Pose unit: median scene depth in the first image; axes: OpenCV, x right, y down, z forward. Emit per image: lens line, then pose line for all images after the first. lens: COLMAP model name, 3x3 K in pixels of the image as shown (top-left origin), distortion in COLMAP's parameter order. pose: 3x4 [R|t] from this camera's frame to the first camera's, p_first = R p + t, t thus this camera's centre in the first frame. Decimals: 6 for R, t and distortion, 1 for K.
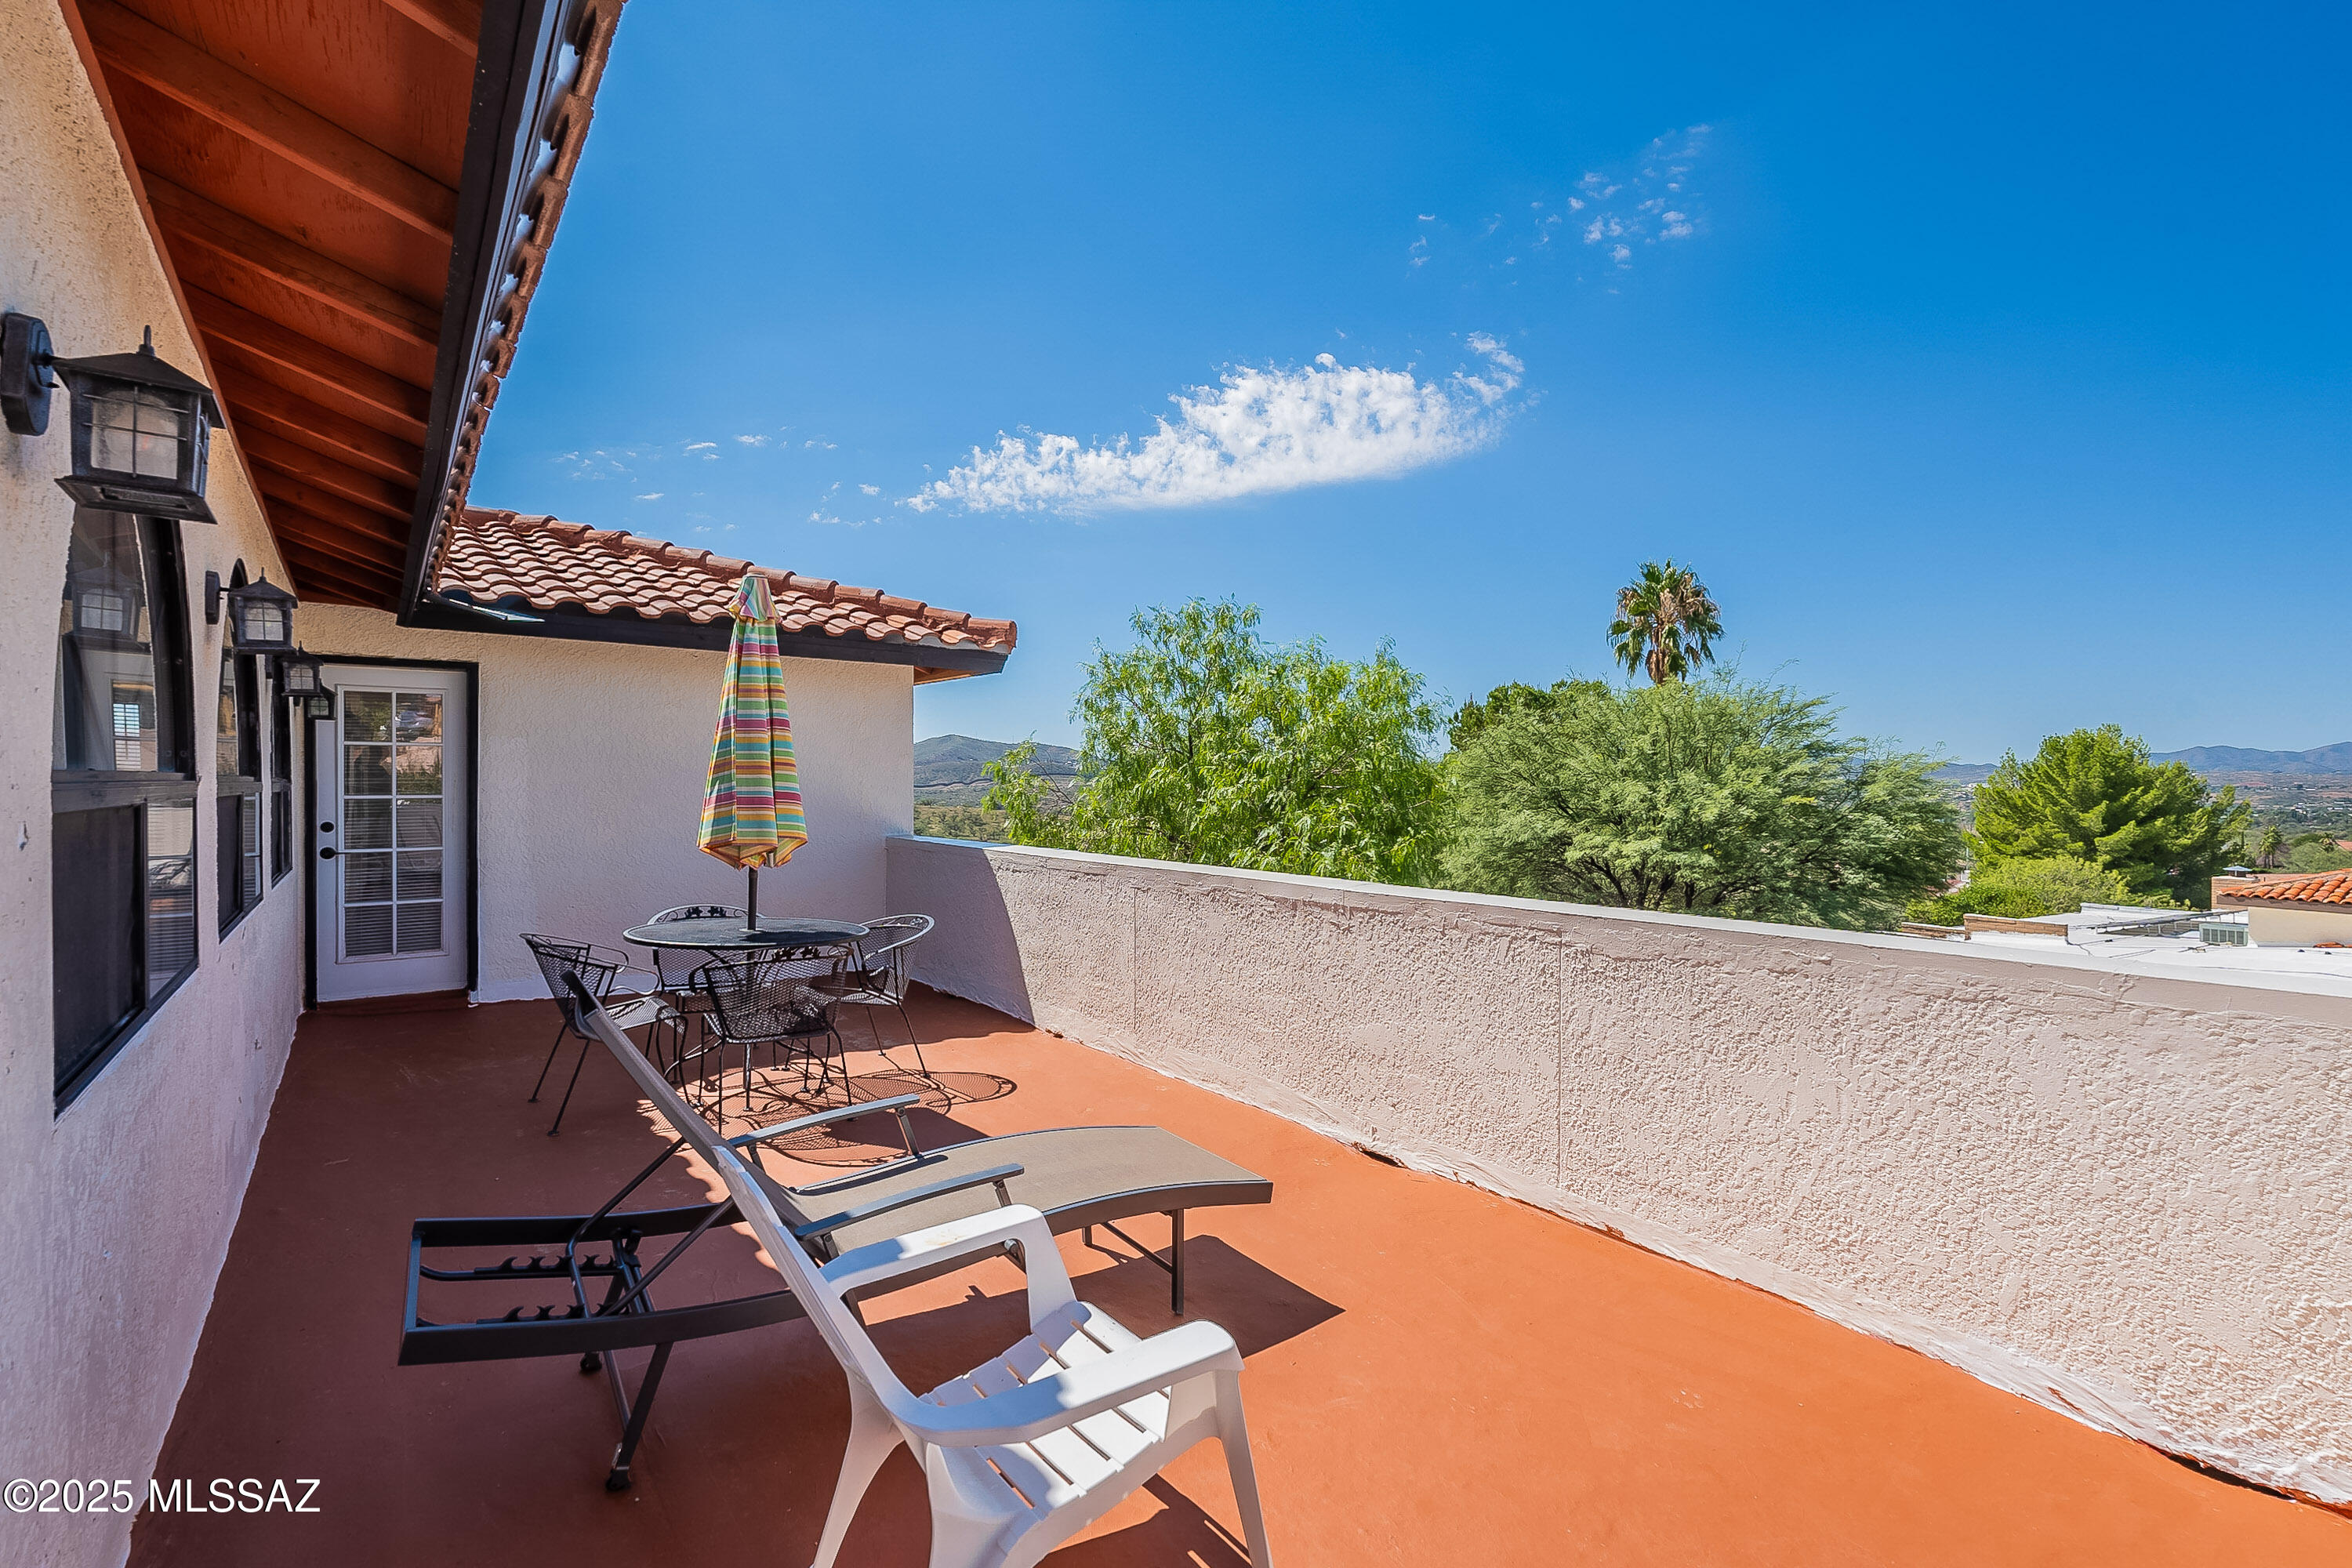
lens RADIAL K [[1032.3, 0, 1194.0], [0, 1032.3, 793.6], [0, 0, 1]] dist [-0.001243, -0.000193]
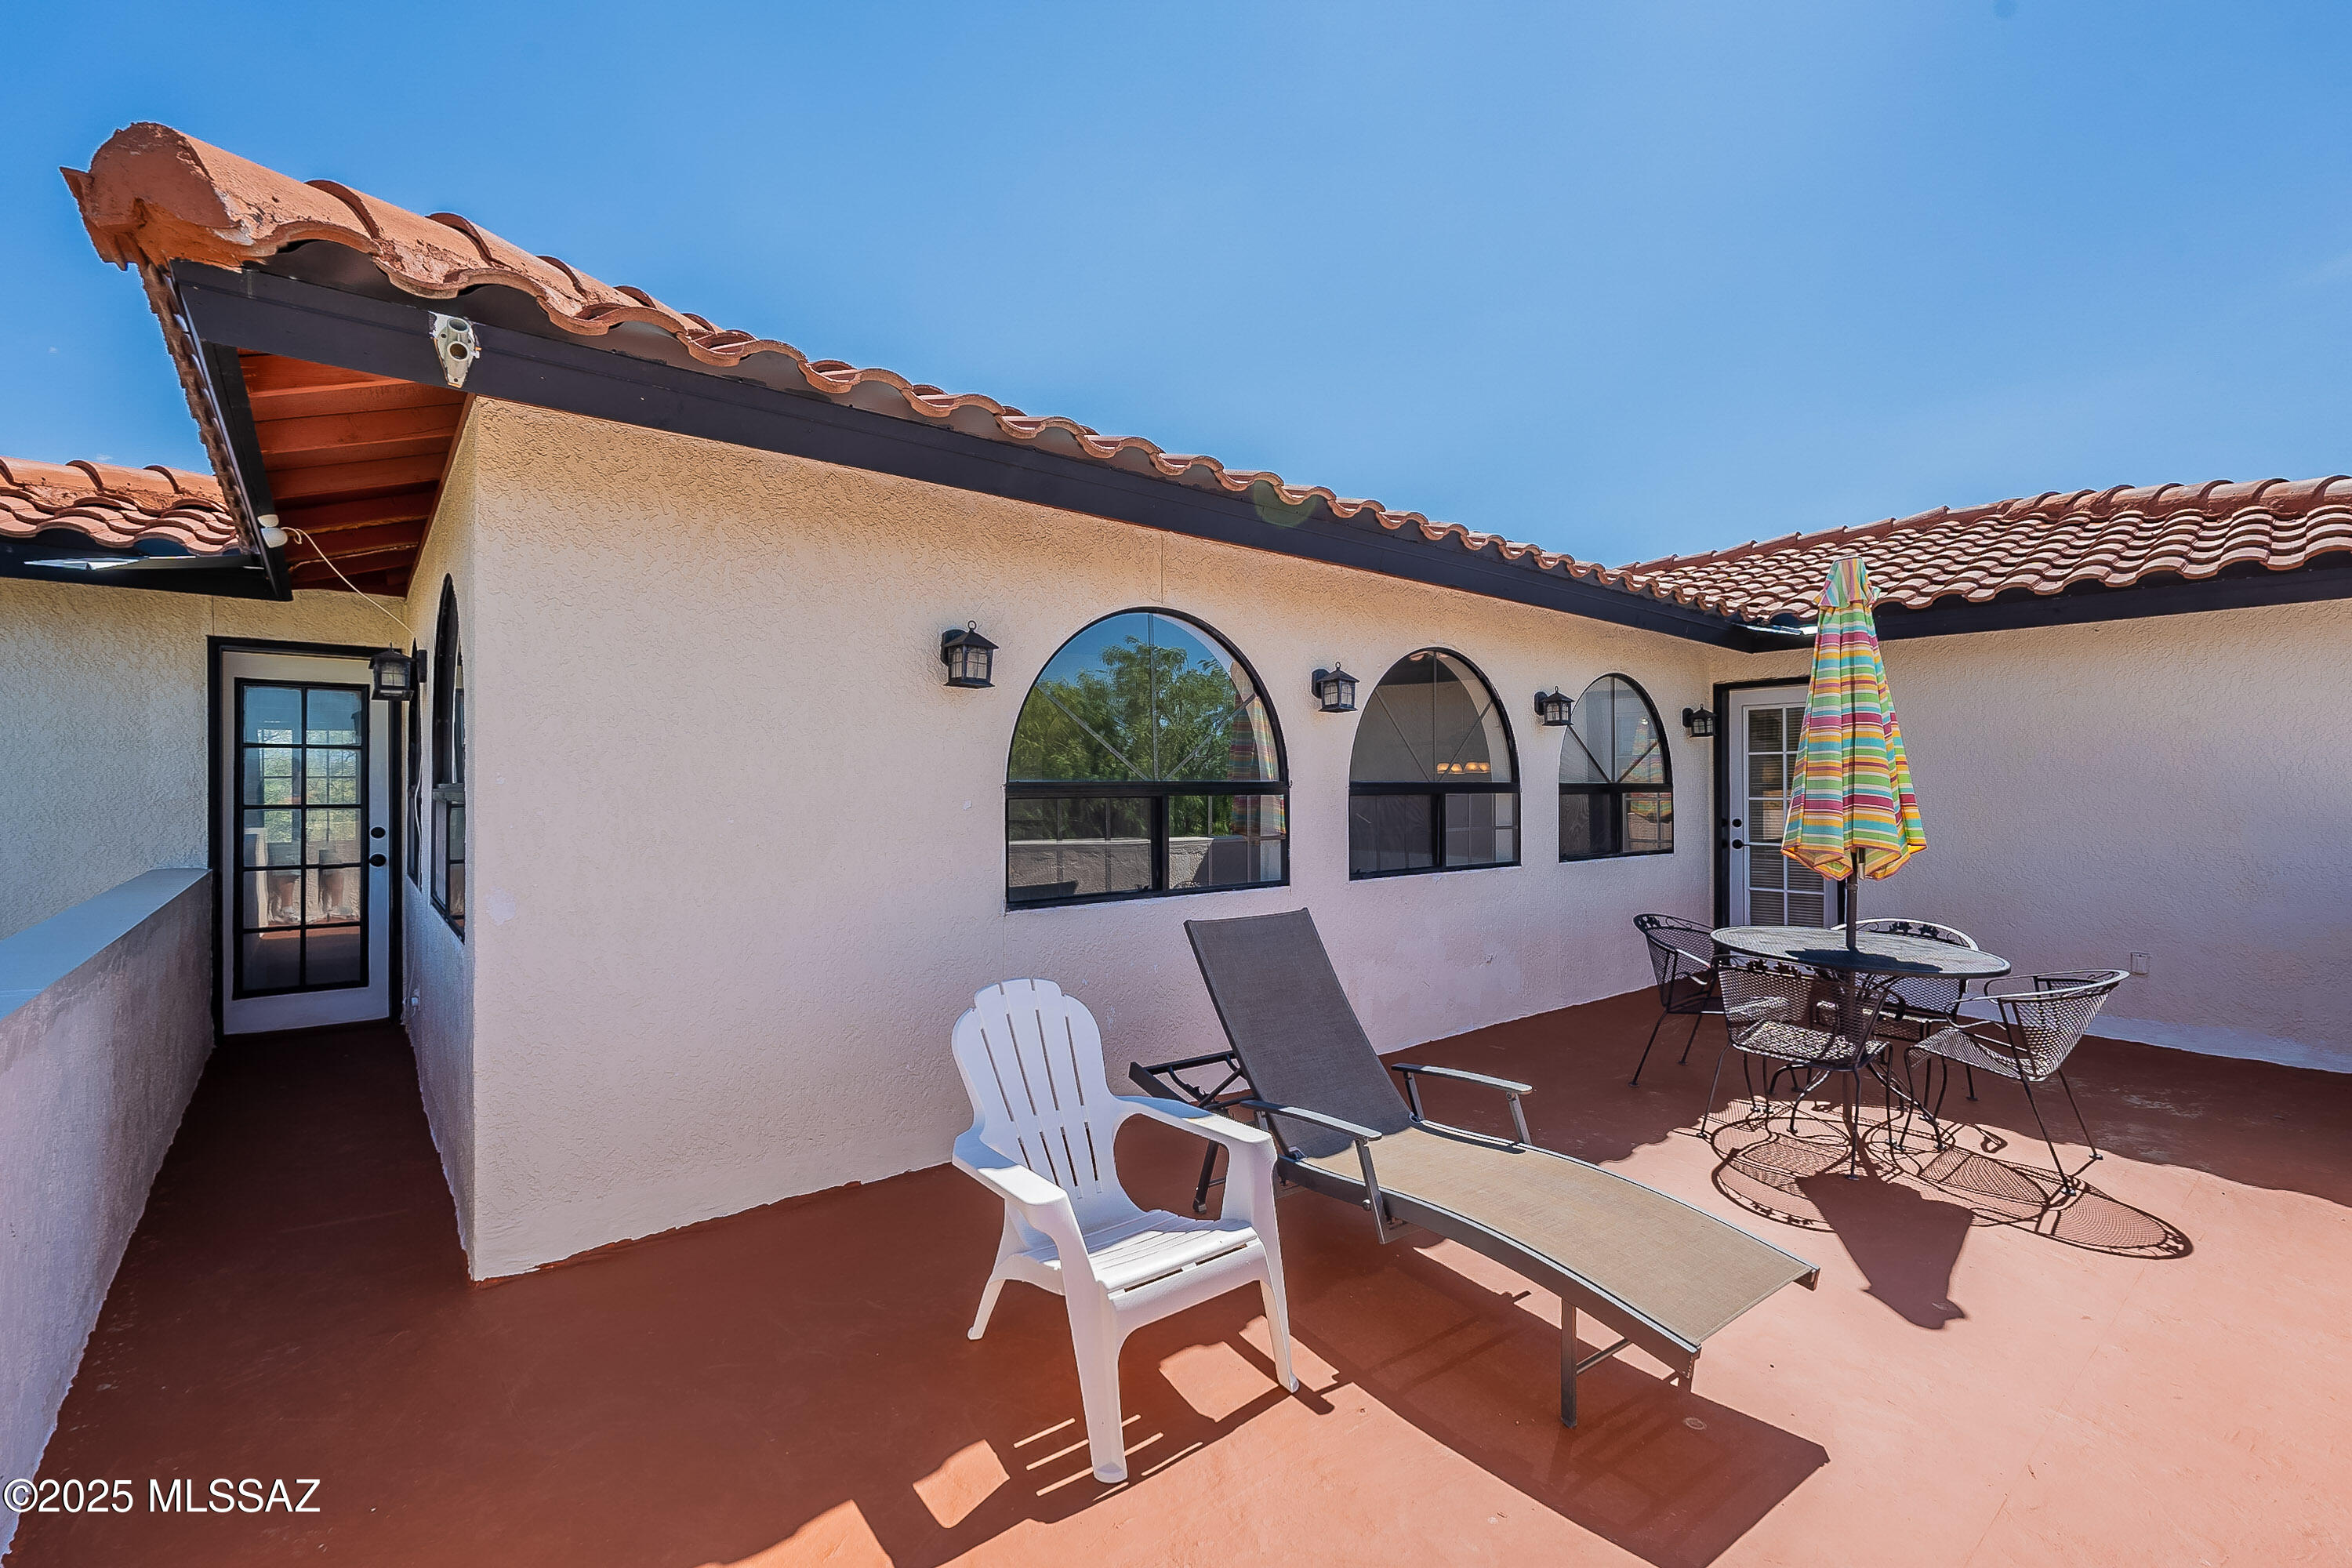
lens RADIAL K [[1032.3, 0, 1178.4], [0, 1032.3, 782.6], [0, 0, 1]] dist [-0.001243, -0.000193]
pose [[0.051960, -0.005785, -0.998632, 0.360323], [-0.009829, 0.999932, -0.006304, -0.001003], [0.998601, 0.010144, 0.051899, 0.287842]]
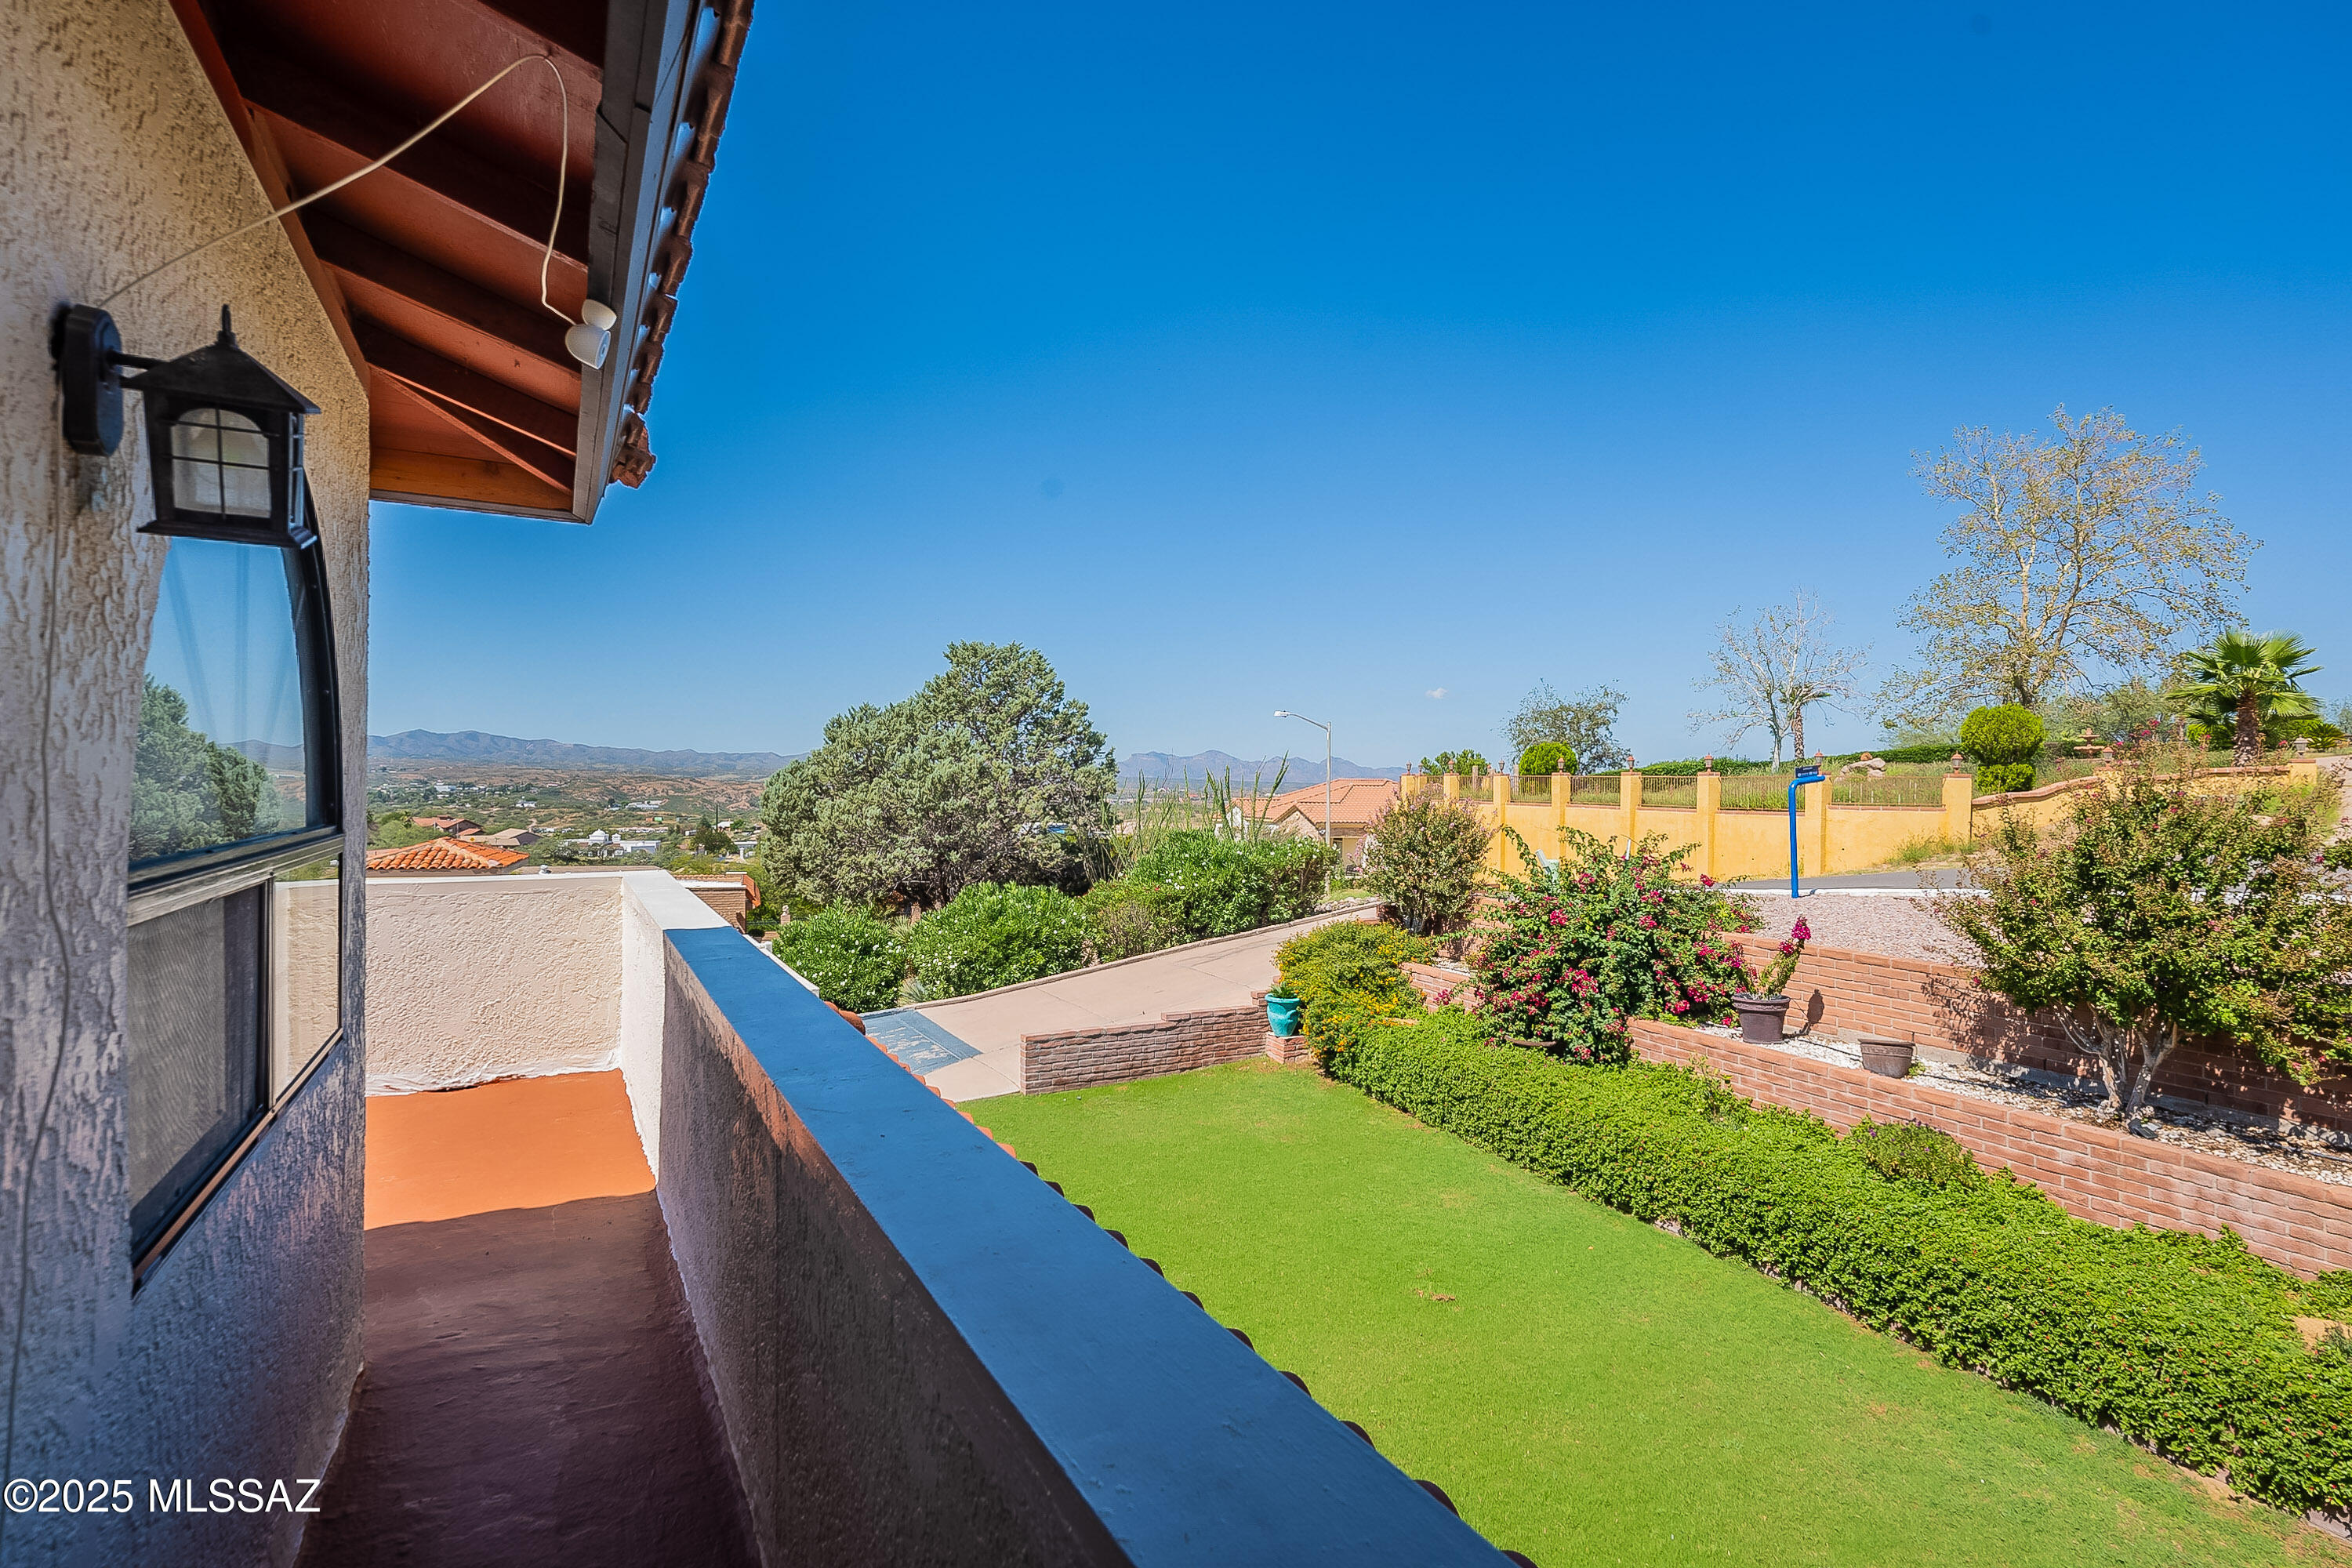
lens RADIAL K [[1151.5, 0, 1158.8], [0, 1151.5, 784.8], [0, 0, 1]] dist [-0.003045, -0.000148]
pose [[0.158286, -0.003488, 0.987387, -0.494258], [-0.005045, 0.999978, 0.004342, -0.020676], [-0.987380, -0.005669, 0.158265, -0.369479]]
